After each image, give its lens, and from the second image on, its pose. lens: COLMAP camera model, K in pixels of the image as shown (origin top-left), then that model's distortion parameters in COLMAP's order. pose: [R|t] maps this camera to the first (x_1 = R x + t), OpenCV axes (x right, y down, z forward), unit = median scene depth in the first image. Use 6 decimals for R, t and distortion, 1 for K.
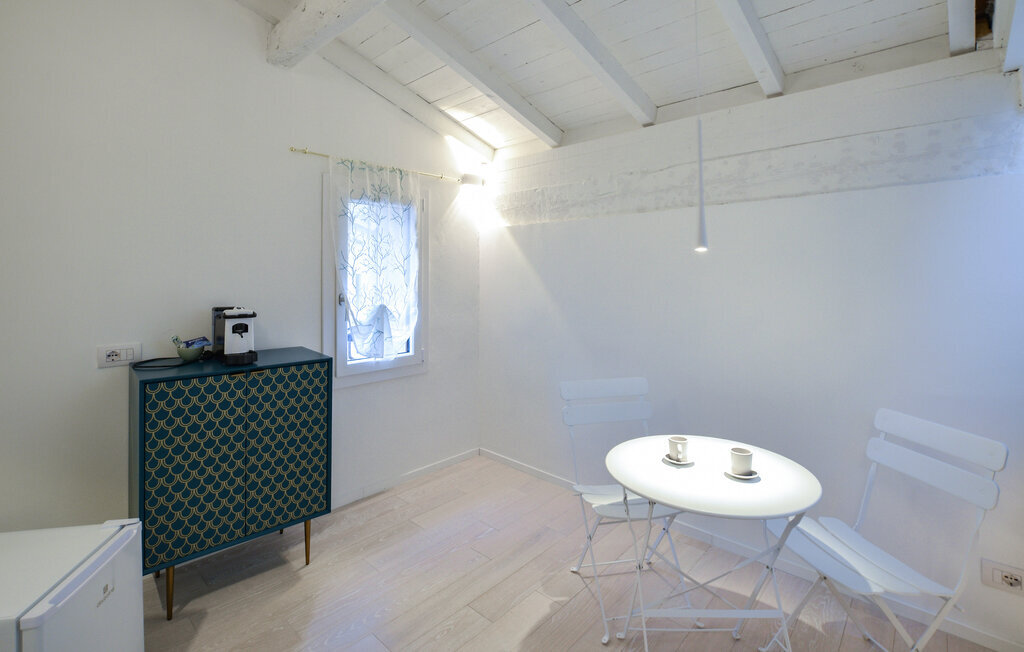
lens RADIAL K [[467.7, 0, 516.3], [0, 467.7, 319.7], [0, 0, 1]] dist [-0.024218, 0.001191]
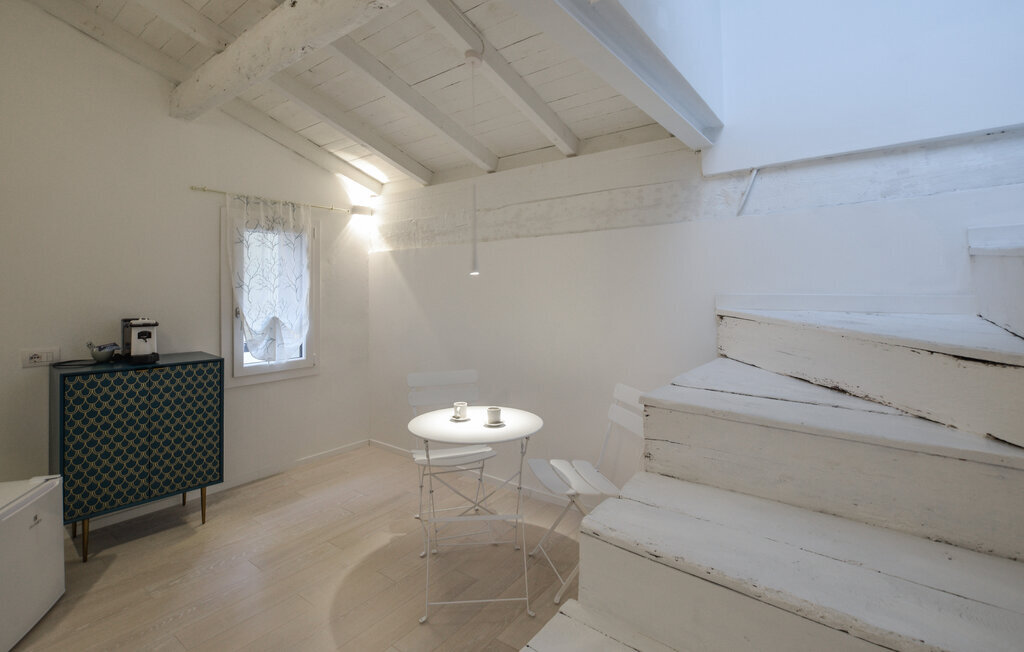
lens RADIAL K [[467.7, 0, 507.0], [0, 467.7, 331.6], [0, 0, 1]] dist [-0.024218, 0.001191]
pose [[0.994776, -0.012065, 0.101365, 0.243941], [0.013001, 0.999879, -0.008580, 0.031451], [-0.101250, 0.009853, 0.994812, -0.327179]]
